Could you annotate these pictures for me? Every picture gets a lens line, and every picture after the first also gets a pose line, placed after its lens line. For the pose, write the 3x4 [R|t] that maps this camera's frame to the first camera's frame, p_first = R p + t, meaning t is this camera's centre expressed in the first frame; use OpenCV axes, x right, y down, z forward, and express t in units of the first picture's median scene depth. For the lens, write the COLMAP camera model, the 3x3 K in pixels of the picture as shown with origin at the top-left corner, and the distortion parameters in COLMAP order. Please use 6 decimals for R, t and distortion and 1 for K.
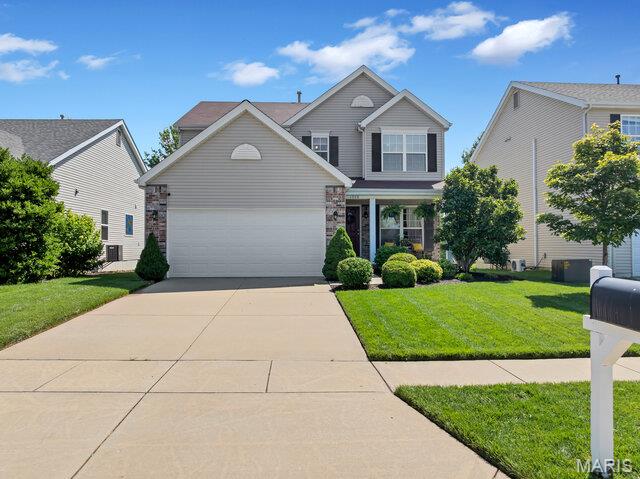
lens RADIAL K [[454.5, 0, 314.2], [0, 454.5, 240.3], [0, 0, 1]] dist [-0.030463, -0.003033]
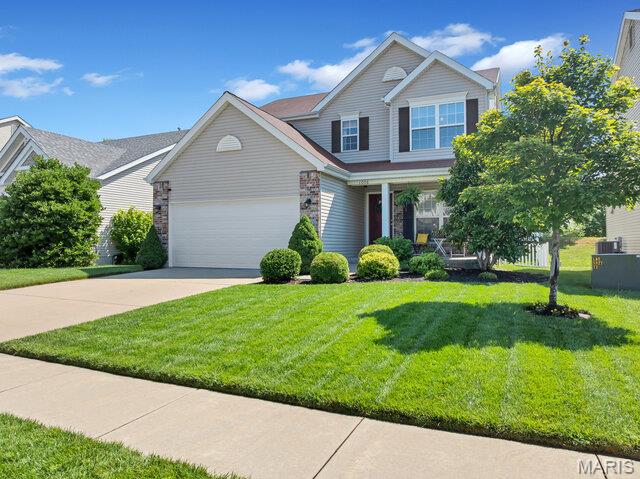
lens RADIAL K [[454.5, 0, 314.2], [0, 454.5, 240.3], [0, 0, 1]] dist [-0.030463, -0.003033]
pose [[0.891933, -0.001211, -0.452166, 0.445699], [0.003718, 0.999982, 0.004656, 0.014592], [0.452152, -0.005834, 0.891922, 0.180296]]
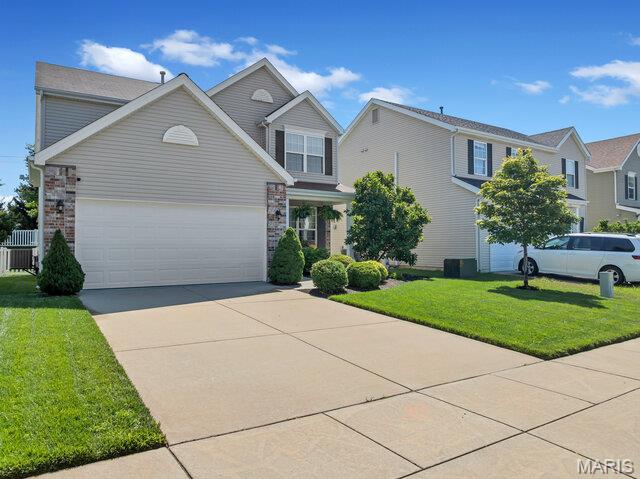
lens RADIAL K [[454.5, 0, 314.2], [0, 454.5, 240.3], [0, 0, 1]] dist [-0.030463, -0.003033]
pose [[0.869169, 0.007075, 0.494464, -0.329307], [-0.006668, 0.999974, -0.002585, -0.000712], [-0.494470, -0.001050, 0.869194, 0.145609]]
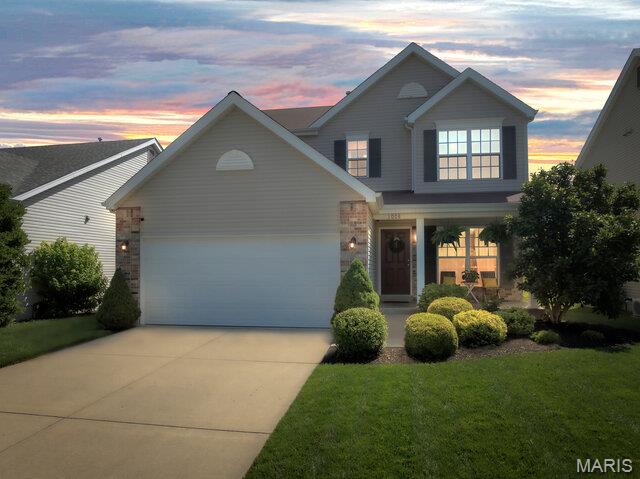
lens RADIAL K [[457.8, 0, 317.4], [0, 457.8, 259.5], [0, 0, 1]] dist [-0.037131, 0.000134]
pose [[0.976596, -0.005515, -0.215012, 0.138422], [0.004196, 0.999969, -0.006593, -0.023132], [0.215042, 0.005536, 0.976589, 0.273536]]
